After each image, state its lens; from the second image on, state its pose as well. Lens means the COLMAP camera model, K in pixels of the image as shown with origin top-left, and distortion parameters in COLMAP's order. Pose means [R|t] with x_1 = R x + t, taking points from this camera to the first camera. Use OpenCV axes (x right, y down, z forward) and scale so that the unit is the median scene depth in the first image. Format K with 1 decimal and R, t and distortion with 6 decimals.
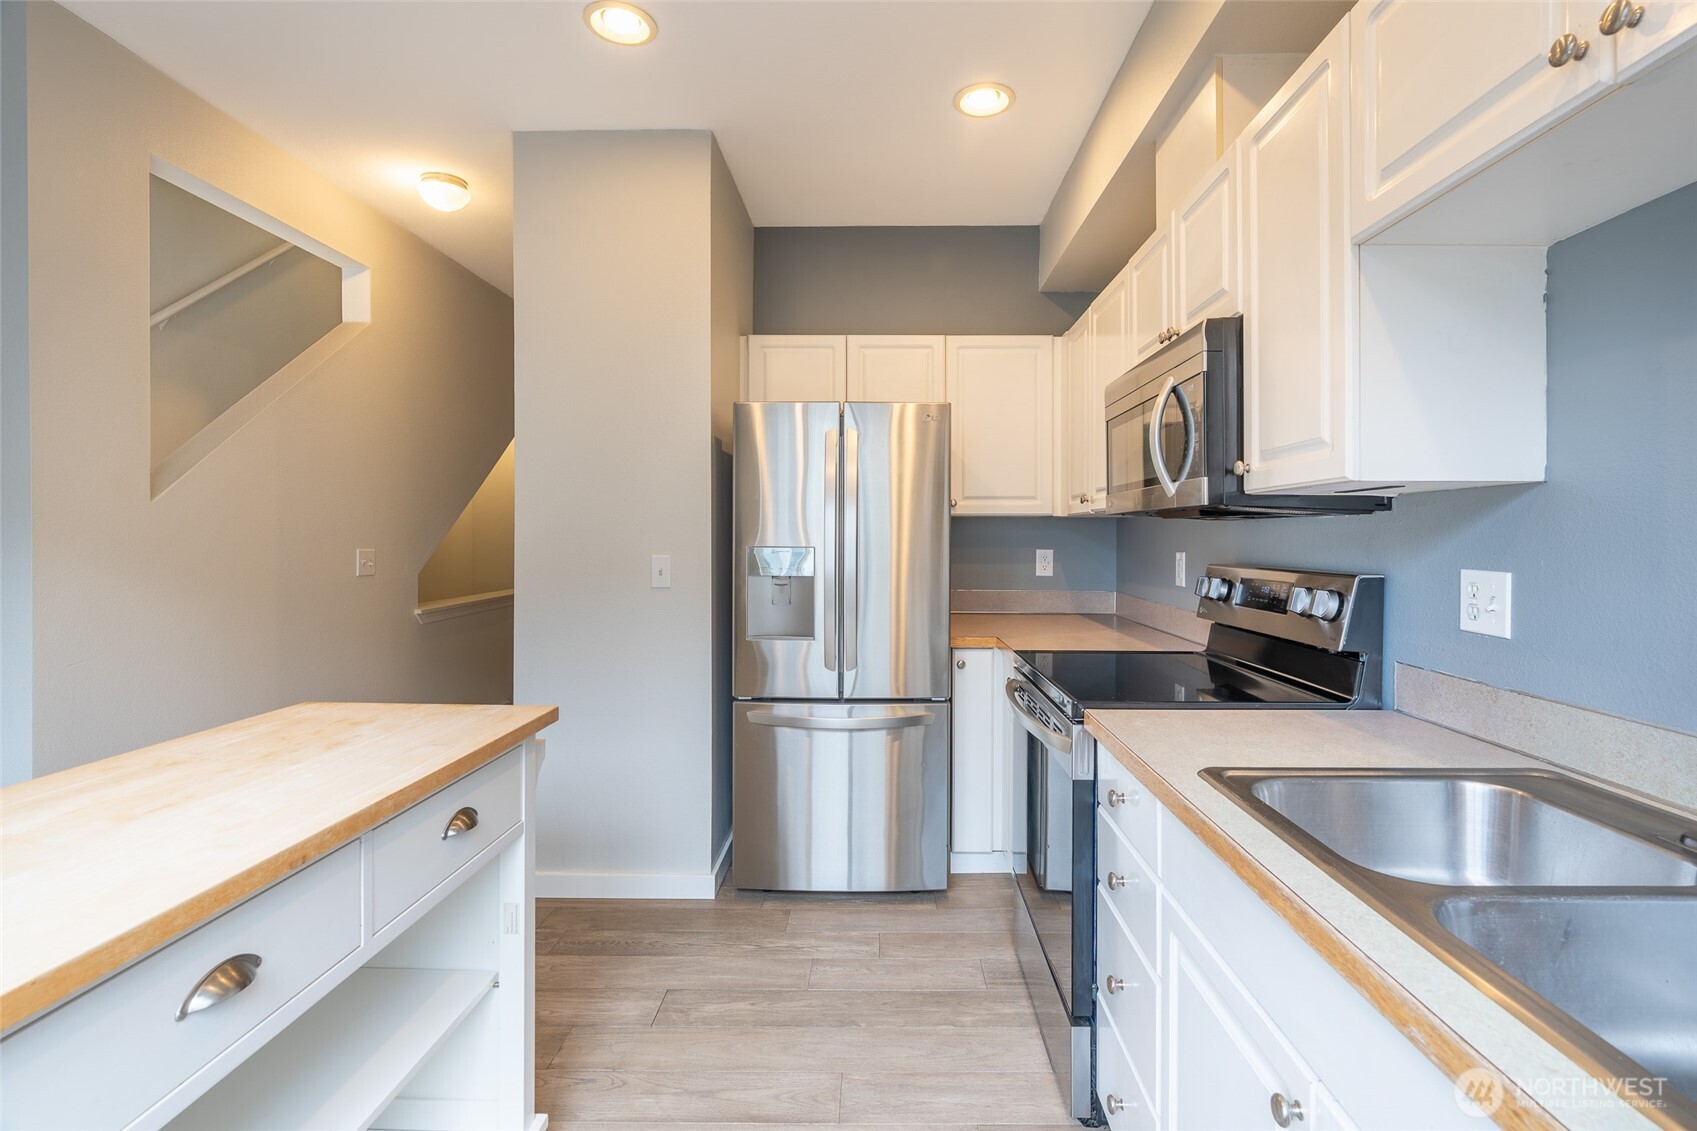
lens RADIAL K [[800.0, 0, 868.8], [0, 800.0, 544.4], [0, 0, 1]] dist [-0.000725, -0.000601]
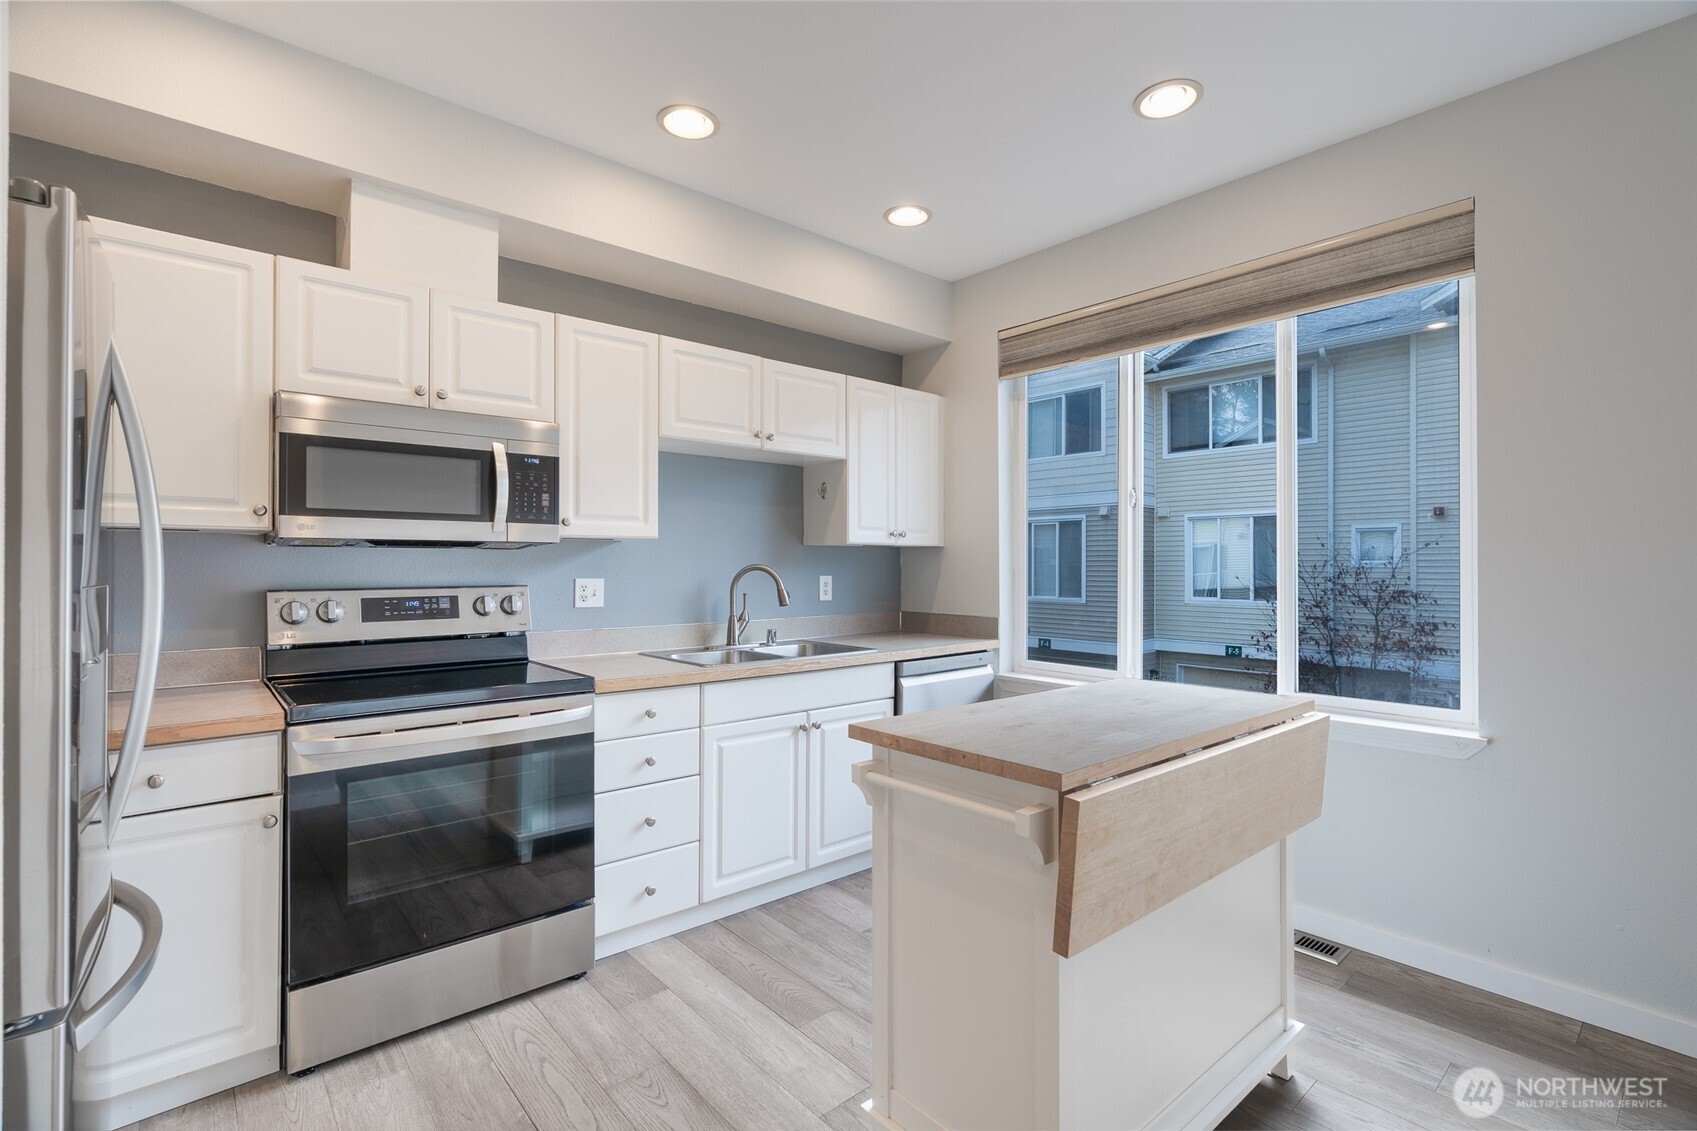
lens RADIAL K [[764.3, 0, 848.5], [0, 764.3, 565.5], [0, 0, 1]] dist [0.013267, 0.000052]
pose [[-0.659544, -0.003551, 0.751658, -0.980885], [0.005324, 0.999942, 0.009395, -0.014105], [-0.751647, 0.010198, -0.659486, 1.418427]]
